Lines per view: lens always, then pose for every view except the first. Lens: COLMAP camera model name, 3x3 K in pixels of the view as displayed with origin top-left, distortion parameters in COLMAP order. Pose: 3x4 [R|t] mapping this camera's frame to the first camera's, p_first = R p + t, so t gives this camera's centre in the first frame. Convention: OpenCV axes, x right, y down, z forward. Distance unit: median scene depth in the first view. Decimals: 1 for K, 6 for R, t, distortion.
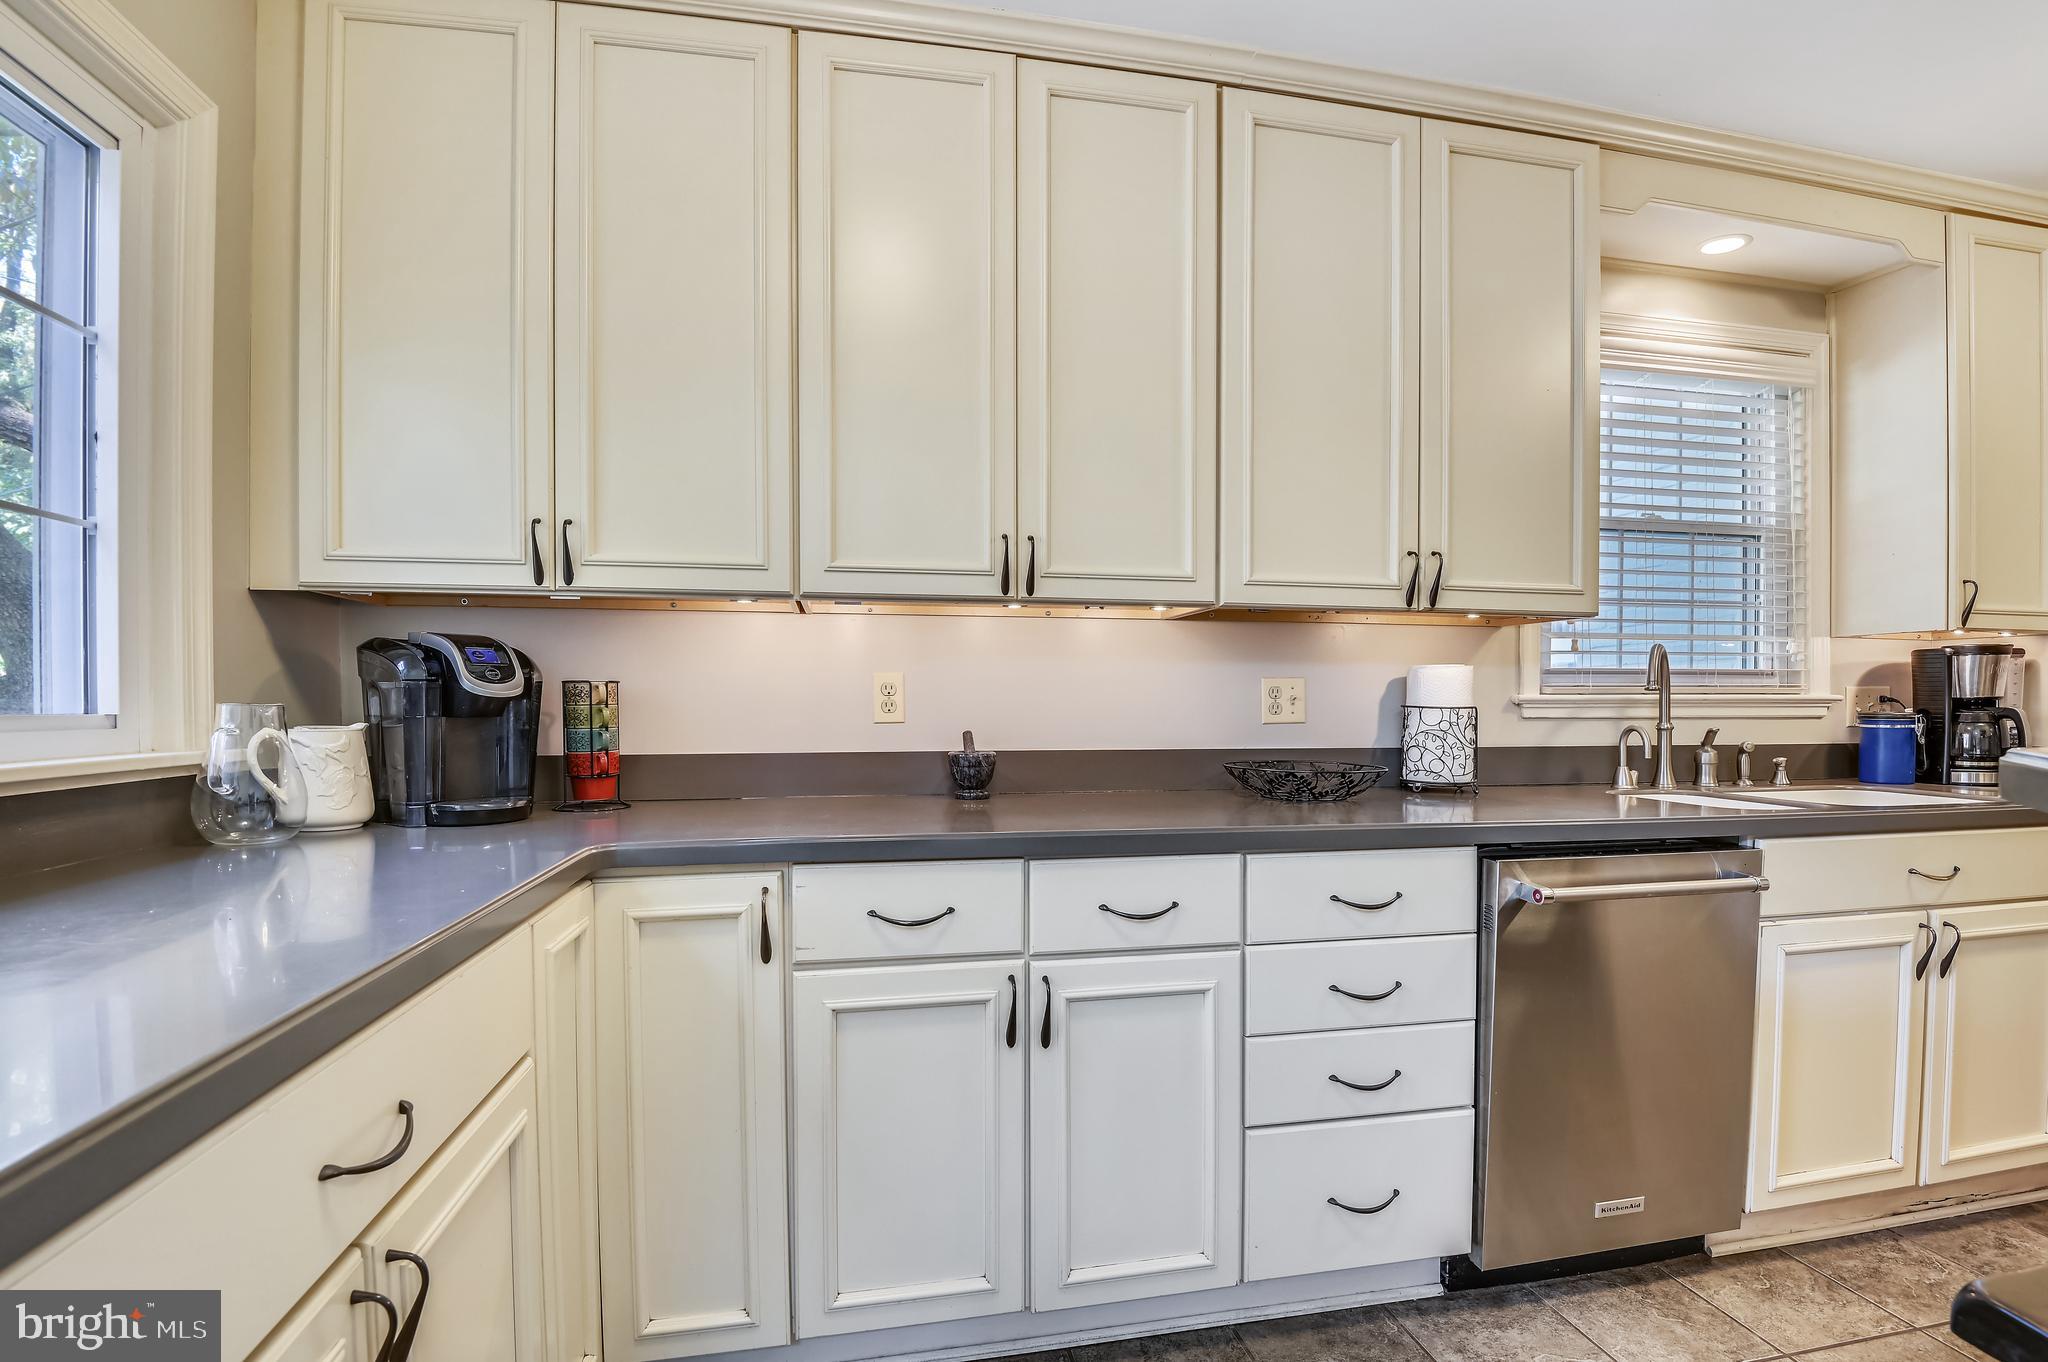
lens RADIAL K [[934.3, 0, 1027.5], [0, 934.3, 716.4], [0, 0, 1]] dist [-0.031921, -0.000118]
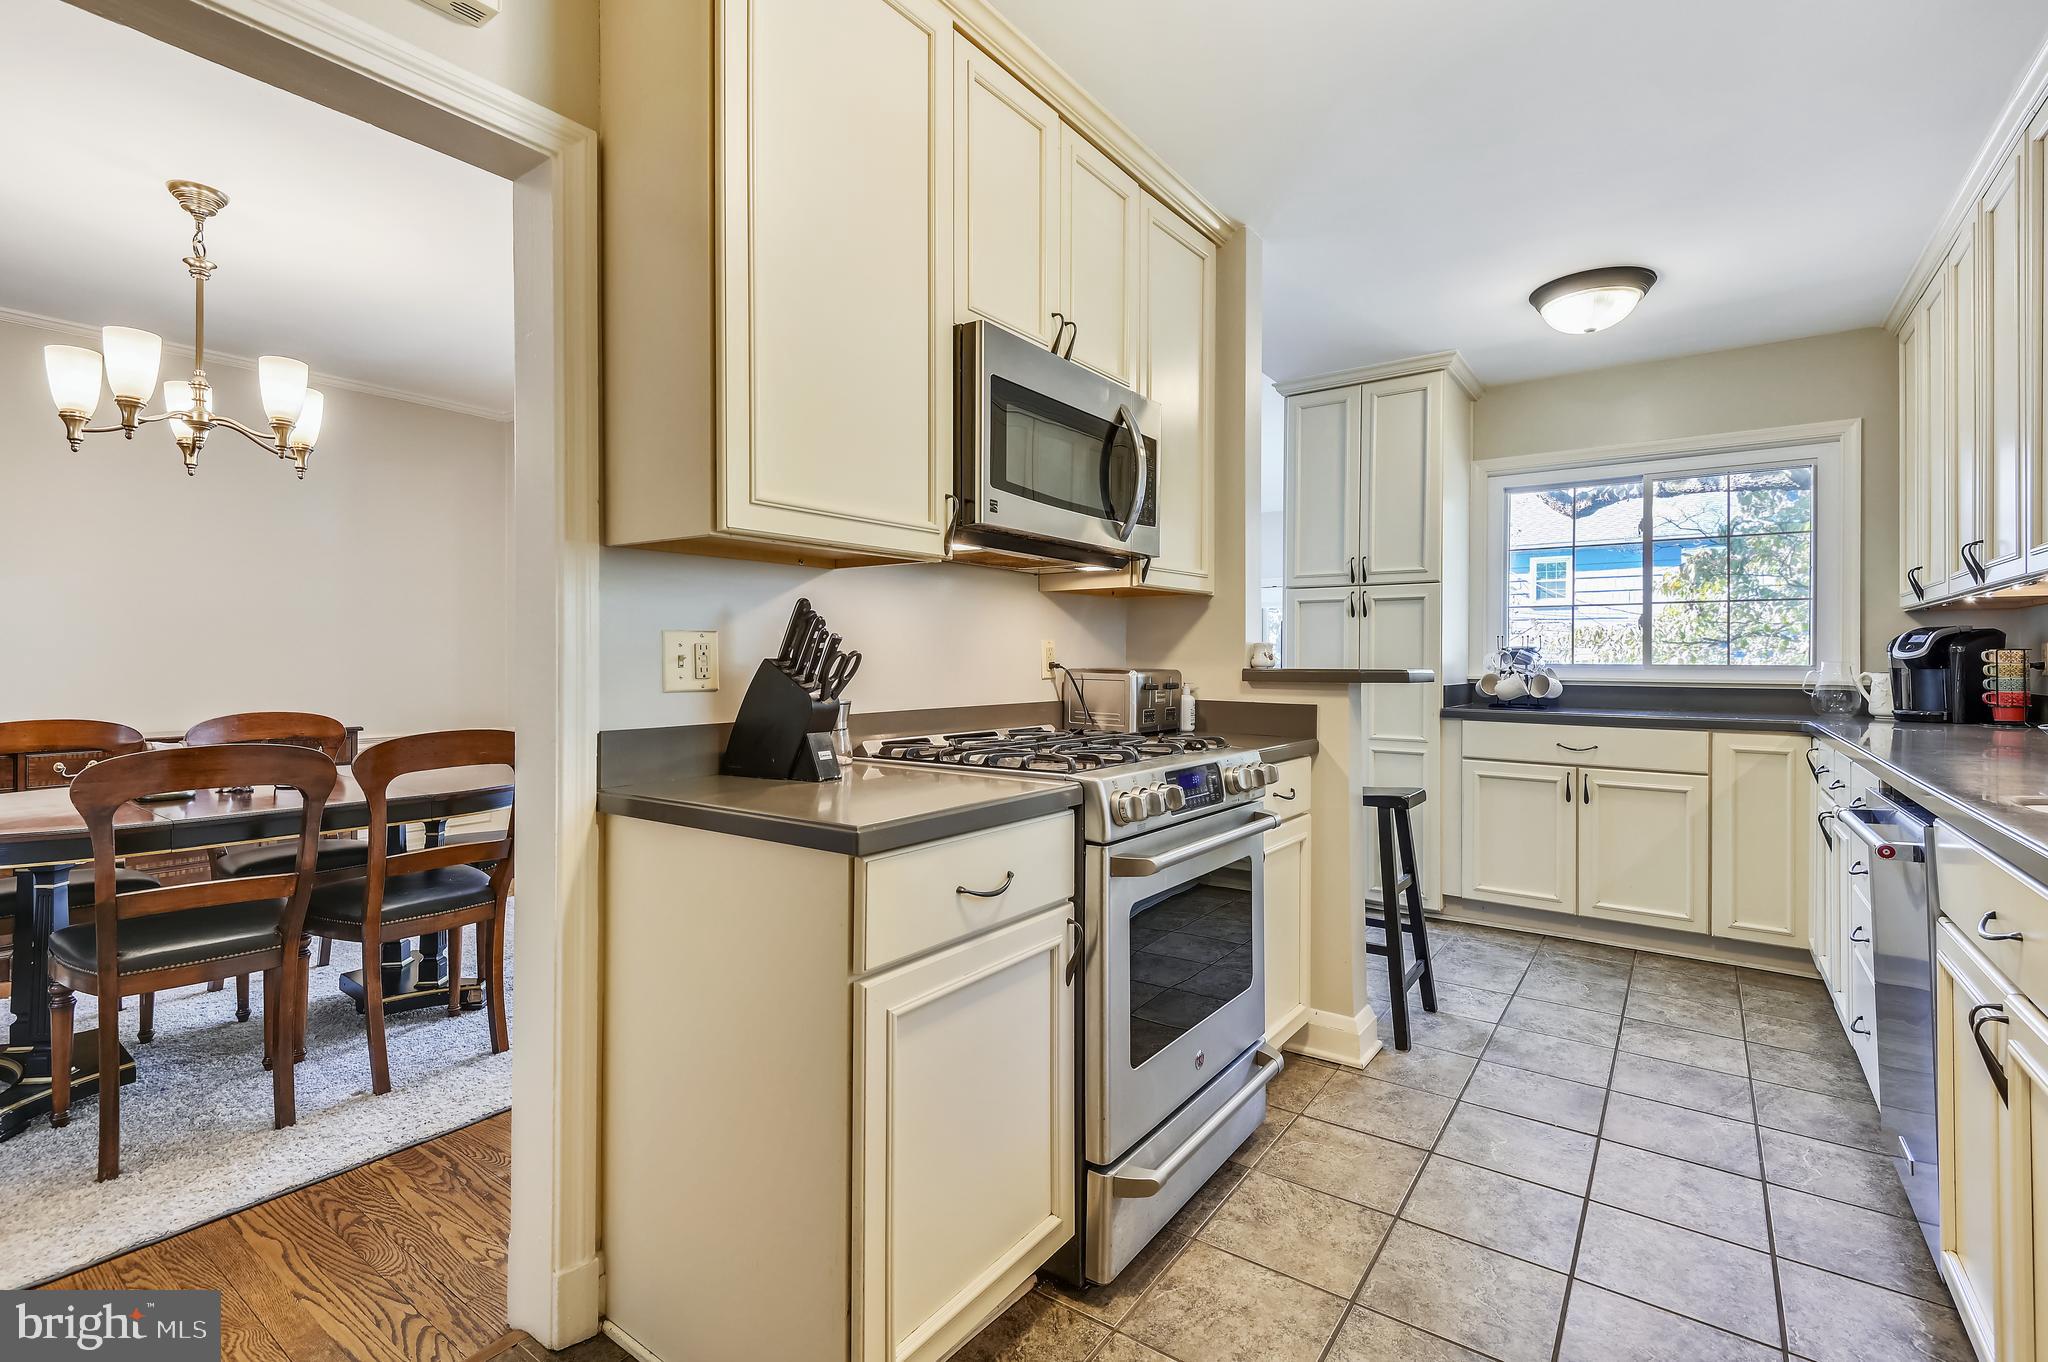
lens RADIAL K [[933.9, 0, 1035.9], [0, 933.9, 653.6], [0, 0, 1]] dist [0.041439, -0.013809]
pose [[-0.718568, -0.009021, -0.695398, 1.540602], [-0.012479, 0.999922, -0.000077, -0.007315], [0.695344, 0.008623, -0.718625, 0.803124]]
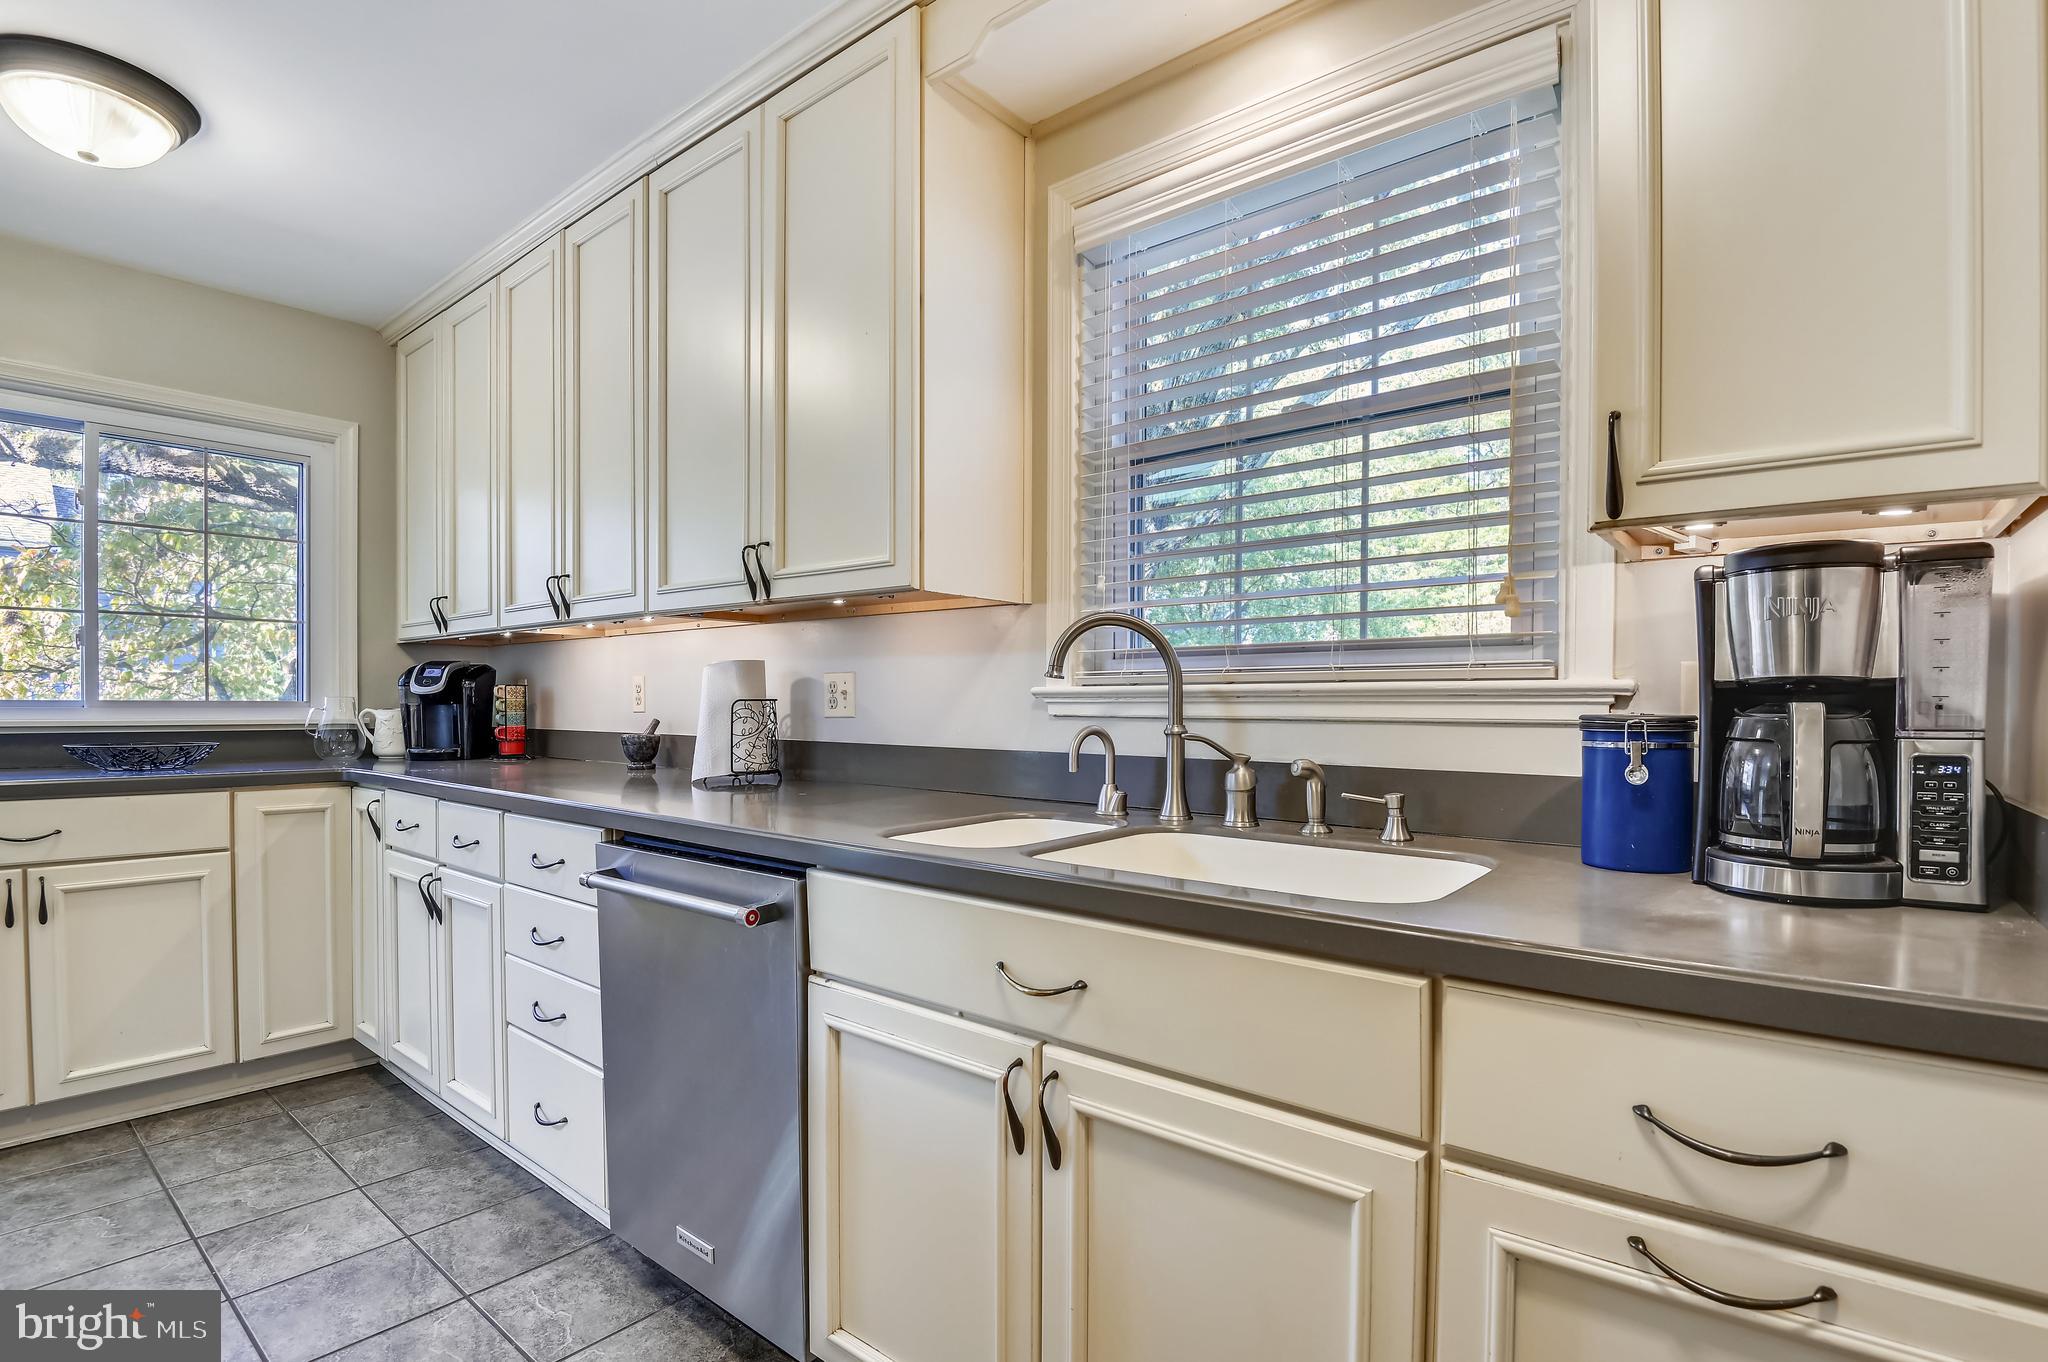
lens RADIAL K [[951.2, 0, 1027.6], [0, 951.2, 717.6], [0, 0, 1]] dist [-0.004245, -0.019035]
pose [[0.642637, 0.013904, -0.766044, 1.165874], [-0.011754, 0.999897, 0.008288, -0.003369], [0.766080, 0.003678, 0.642734, 0.472768]]
